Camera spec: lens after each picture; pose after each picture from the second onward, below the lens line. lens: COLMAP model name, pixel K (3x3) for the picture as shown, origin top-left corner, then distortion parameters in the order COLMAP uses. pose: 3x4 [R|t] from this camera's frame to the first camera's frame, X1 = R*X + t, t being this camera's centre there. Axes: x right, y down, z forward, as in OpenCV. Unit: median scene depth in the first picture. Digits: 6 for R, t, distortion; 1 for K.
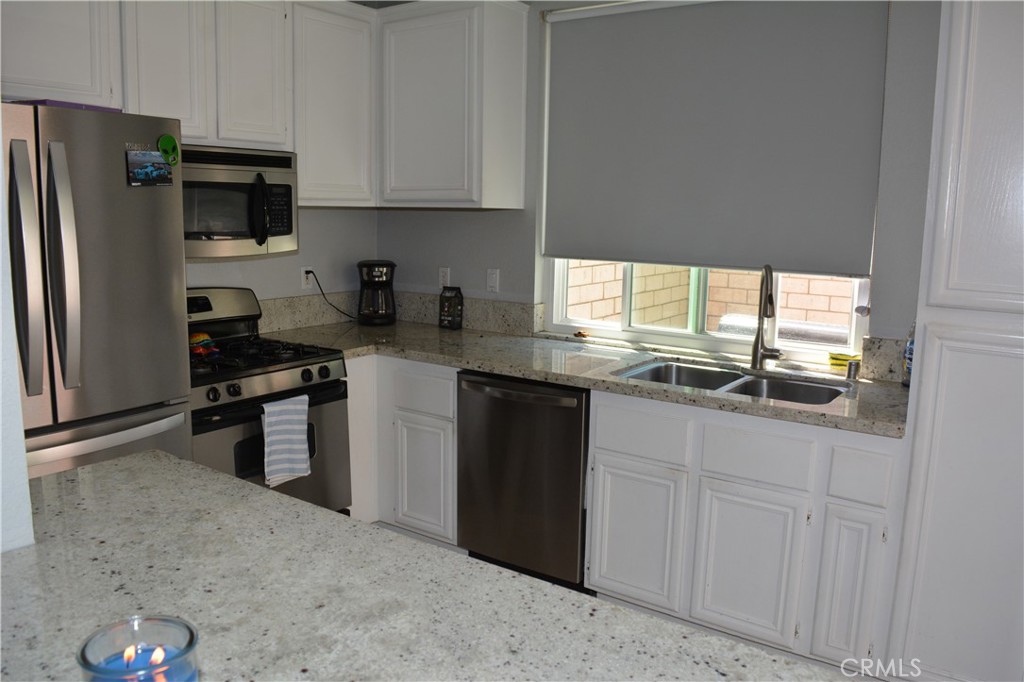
lens RADIAL K [[804.6, 0, 516.9], [0, 804.6, 343.9], [0, 0, 1]] dist [-0.090023, 0.017065]
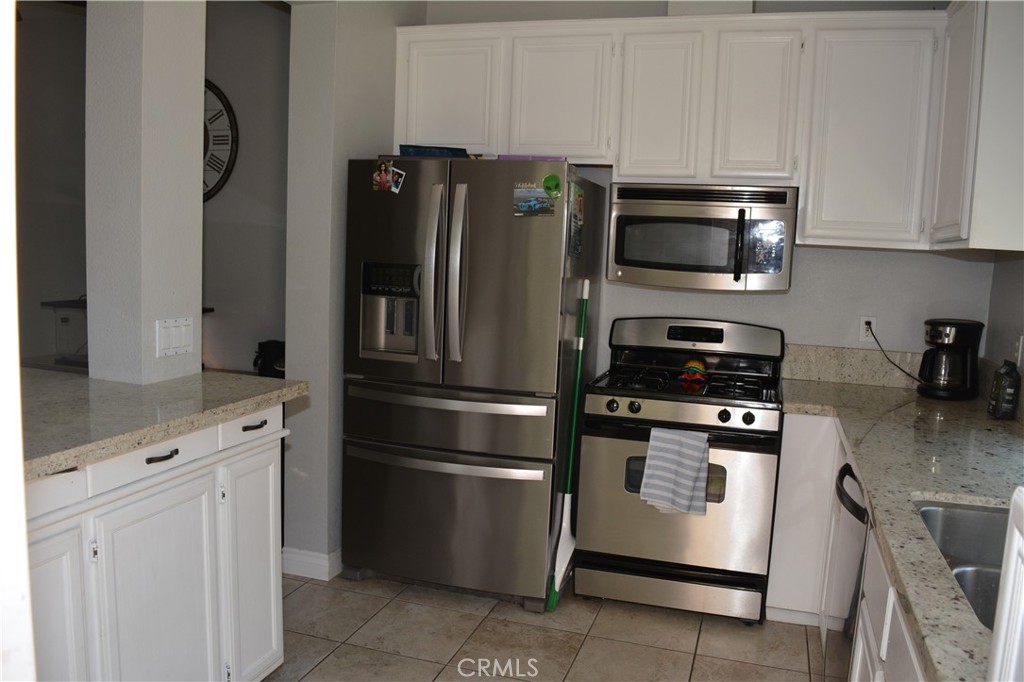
lens RADIAL K [[804.6, 0, 516.9], [0, 804.6, 343.9], [0, 0, 1]] dist [-0.090023, 0.017065]
pose [[0.303310, 0.110834, -0.946424, 0.577248], [-0.192063, 0.979939, 0.053207, -0.050090], [0.933335, 0.165635, 0.318512, 0.464466]]
